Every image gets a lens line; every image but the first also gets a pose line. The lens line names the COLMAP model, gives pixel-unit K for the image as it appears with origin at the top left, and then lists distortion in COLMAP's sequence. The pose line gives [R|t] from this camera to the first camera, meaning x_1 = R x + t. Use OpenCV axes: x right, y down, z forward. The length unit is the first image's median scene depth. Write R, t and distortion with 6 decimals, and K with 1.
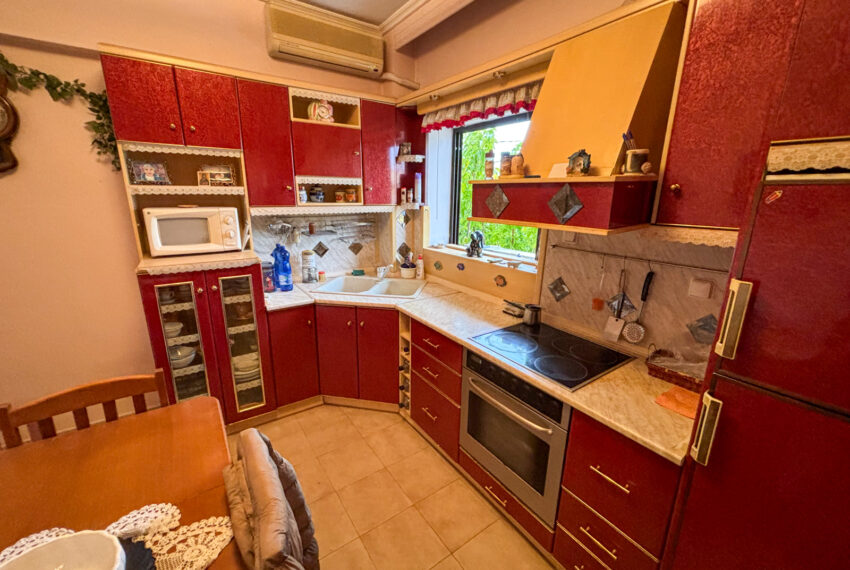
lens RADIAL K [[344.2, 0, 424.5], [0, 344.2, 282.6], [0, 0, 1]] dist [-0.002520, 0.001068]
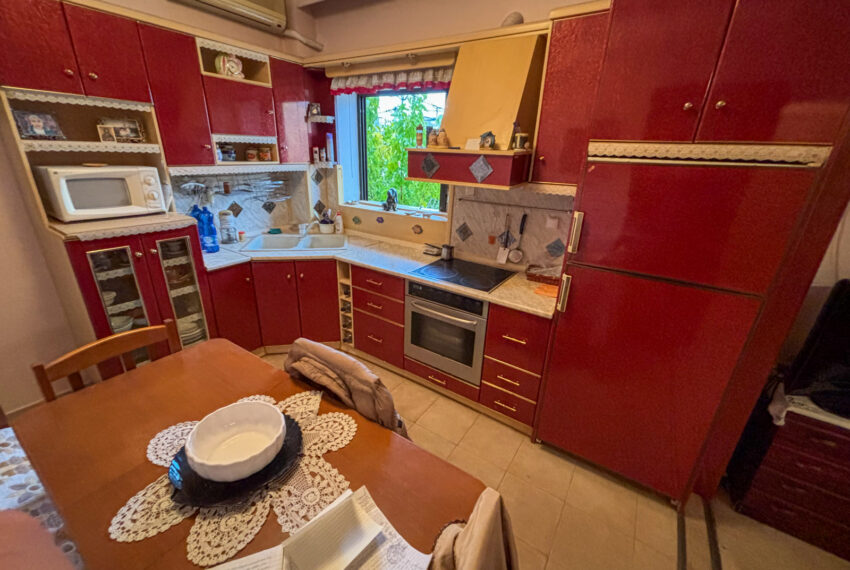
lens RADIAL K [[344.2, 0, 425.9], [0, 344.2, 282.3], [0, 0, 1]] dist [-0.002520, 0.001068]
pose [[0.927826, -0.111103, 0.356084, -0.233710], [0.068588, 0.989150, 0.129912, 0.027748], [-0.366654, -0.096113, 0.925379, -0.198813]]
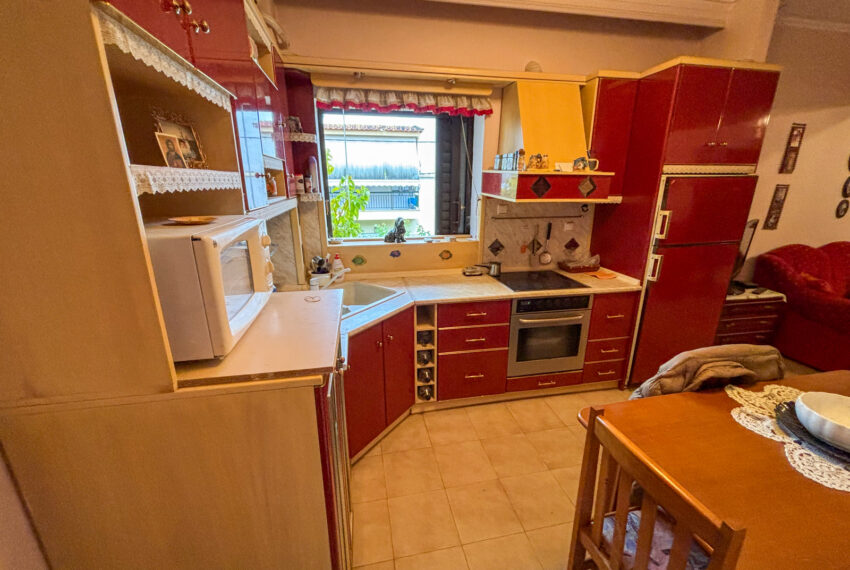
lens RADIAL K [[344.2, 0, 424.5], [0, 344.2, 282.4], [0, 0, 1]] dist [-0.002520, 0.001068]
pose [[0.397373, -0.266983, 0.877961, -0.963904], [0.234495, 0.954520, 0.184130, -0.164585], [-0.887191, 0.132709, 0.441906, 0.595553]]
